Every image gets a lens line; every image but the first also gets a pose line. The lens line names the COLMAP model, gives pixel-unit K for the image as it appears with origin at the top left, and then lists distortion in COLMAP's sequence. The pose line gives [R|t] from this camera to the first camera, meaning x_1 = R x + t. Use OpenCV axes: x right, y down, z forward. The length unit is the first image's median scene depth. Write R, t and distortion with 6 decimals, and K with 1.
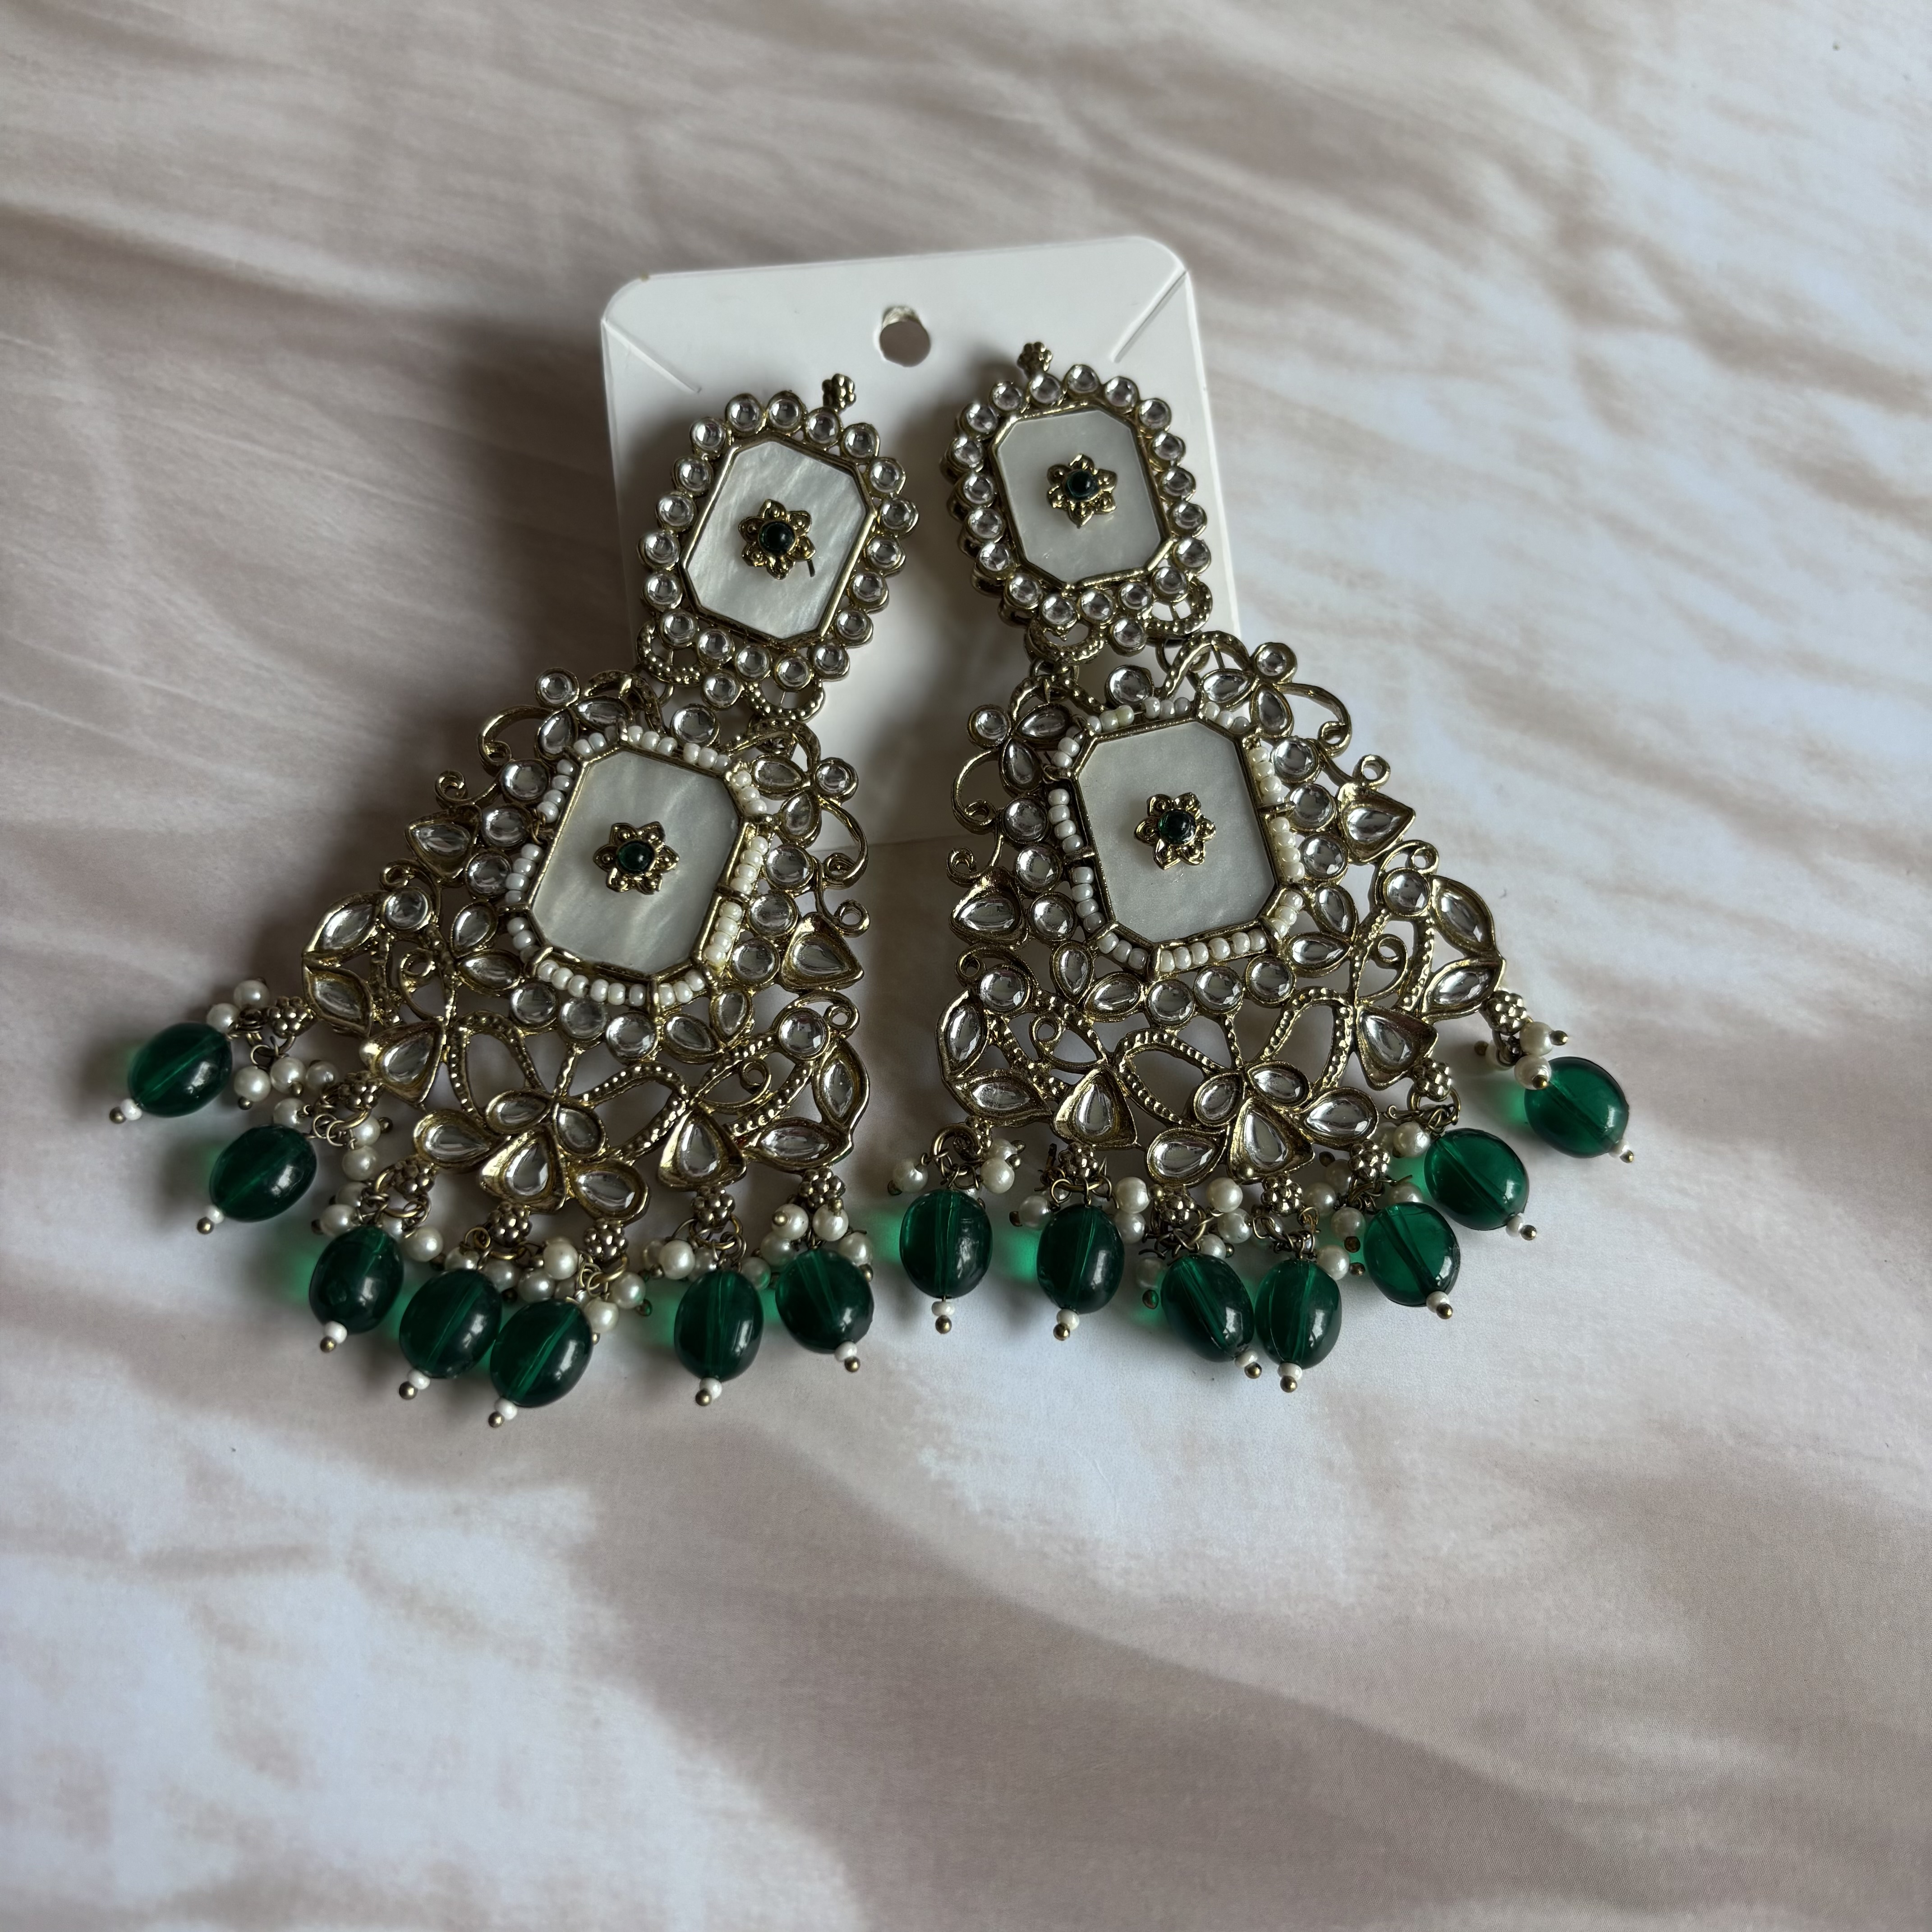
lens RADIAL K [[2113.1, 0, 971.7], [0, 2113.1, 970.9], [0, 0, 1]] dist [-0.095497, 0.148315]
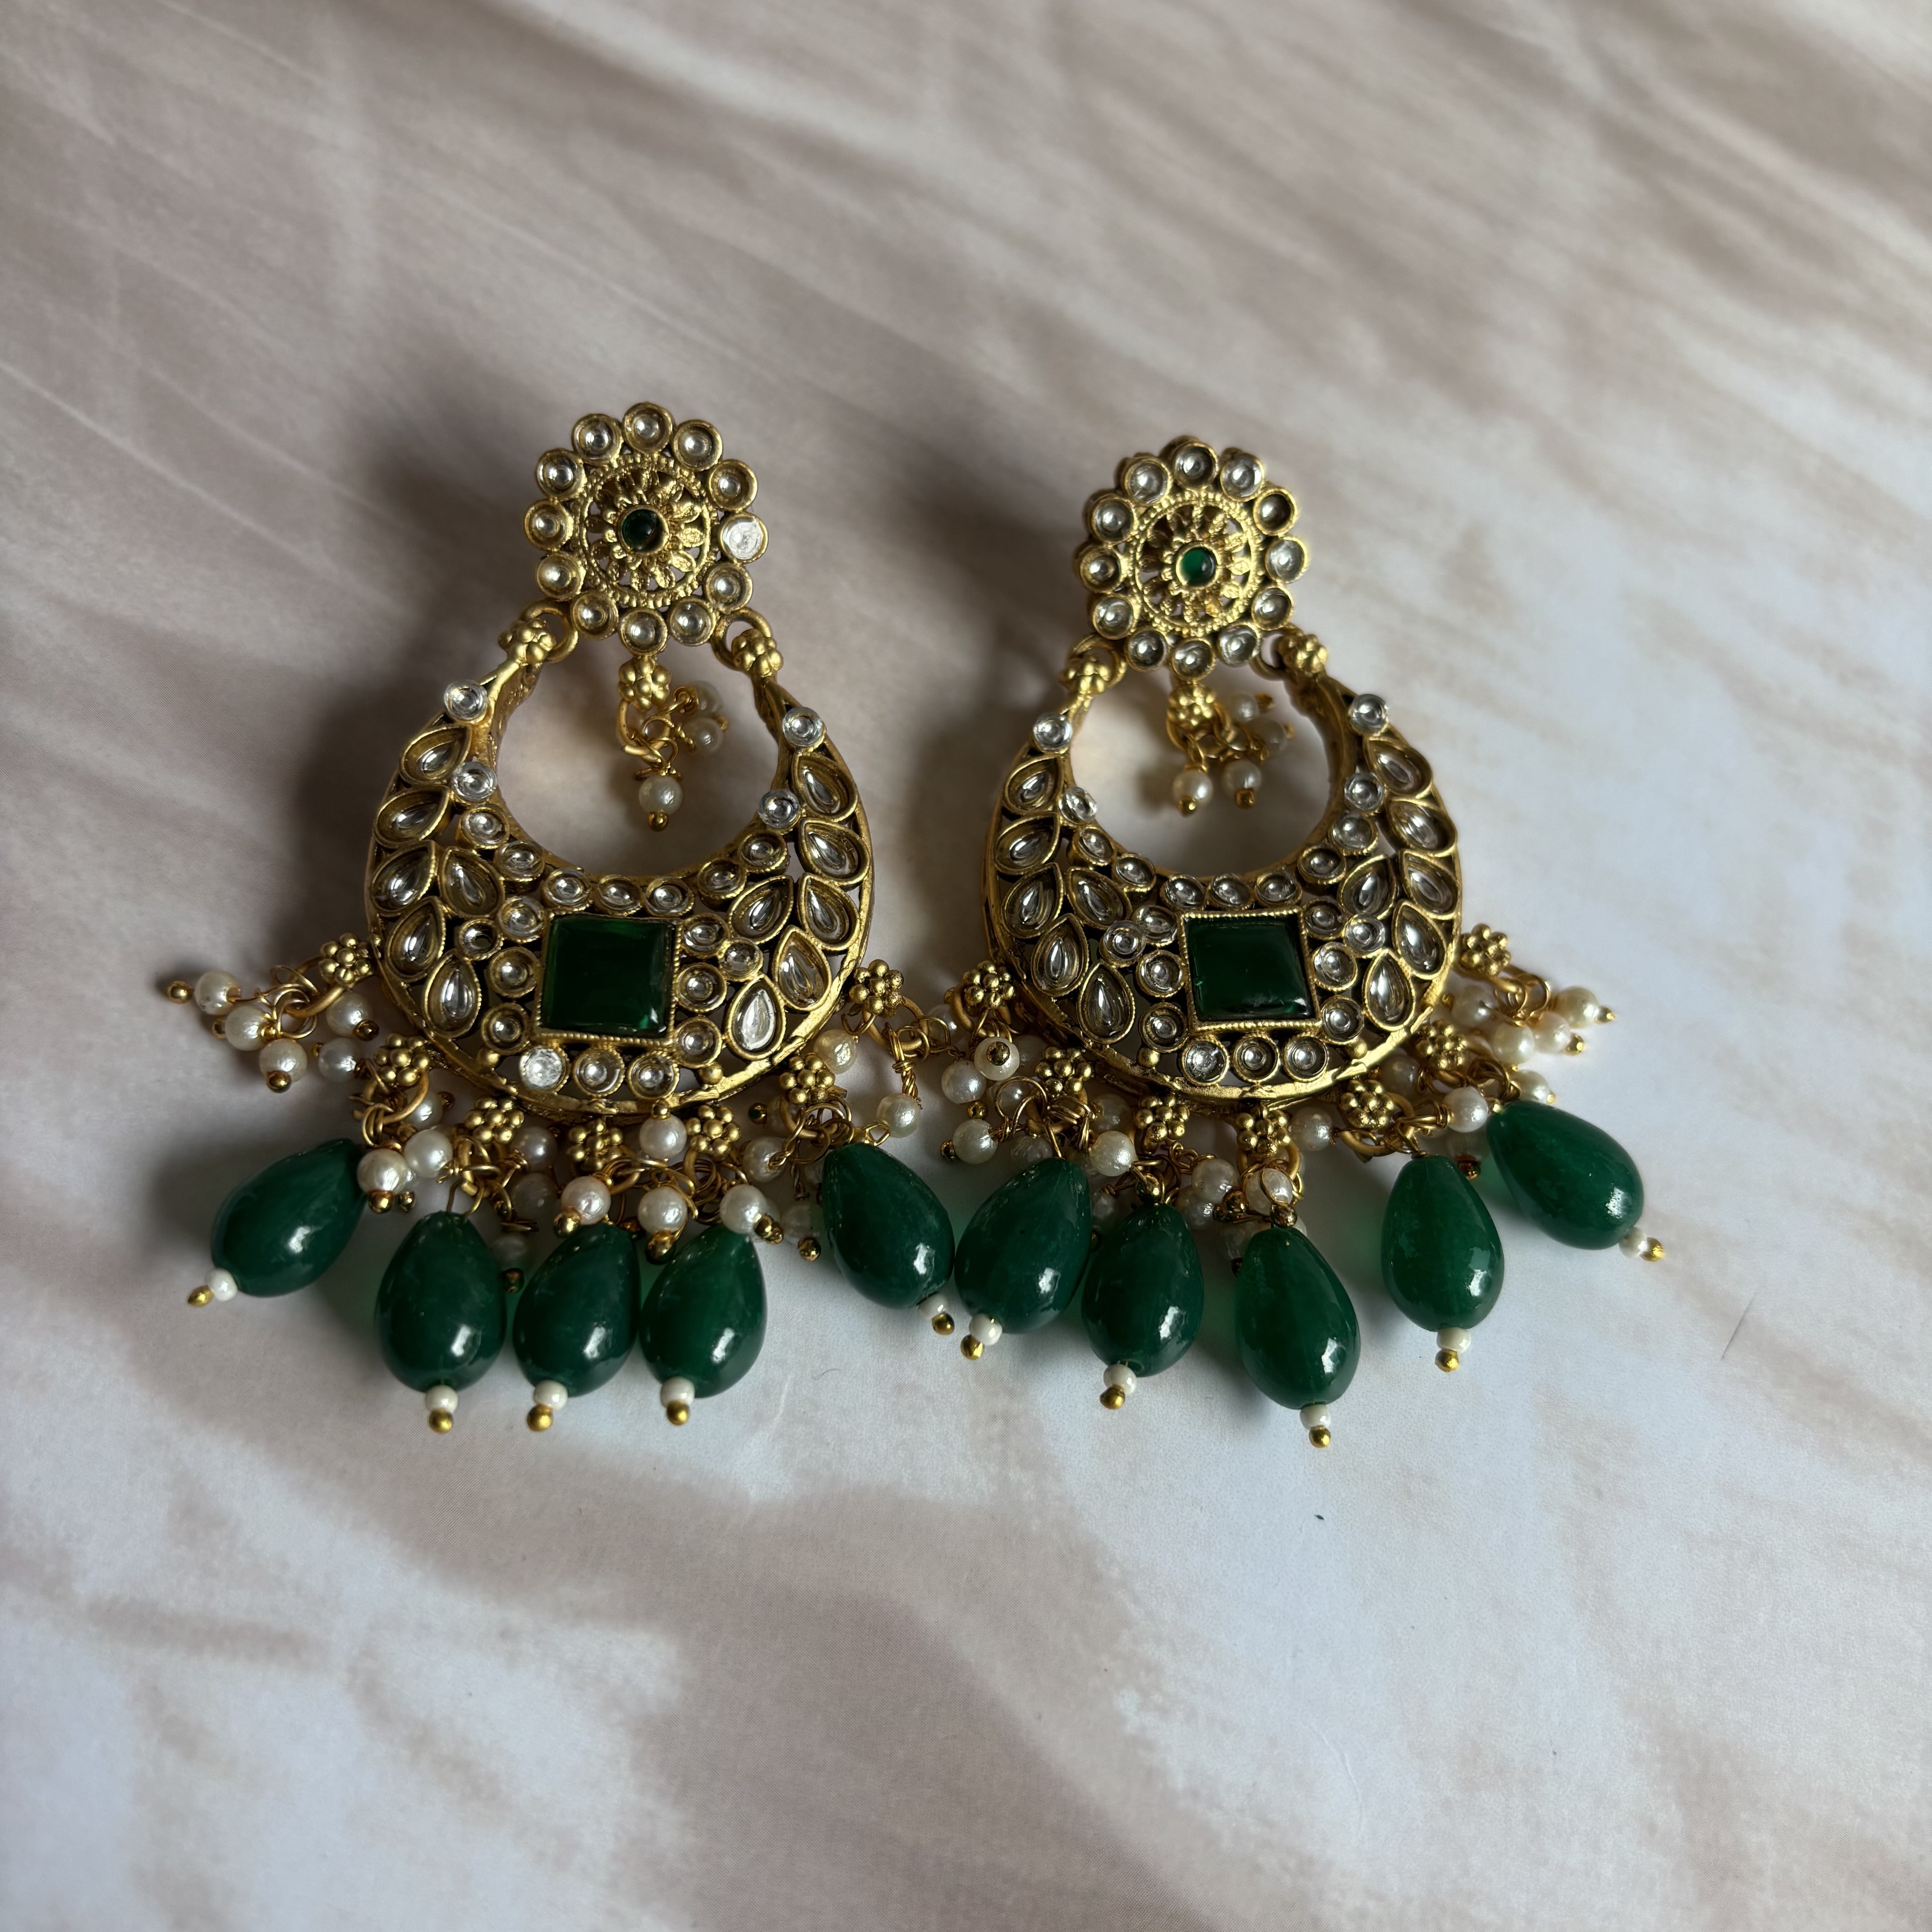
lens RADIAL K [[2094.5, 0, 974.9], [0, 2094.5, 964.7], [0, 0, 1]] dist [-0.134448, 0.211593]
pose [[0.976270, 0.210613, -0.050387, -0.093001], [-0.210924, 0.977502, -0.000869, -0.012477], [0.049071, 0.011477, 0.998729, 0.261831]]
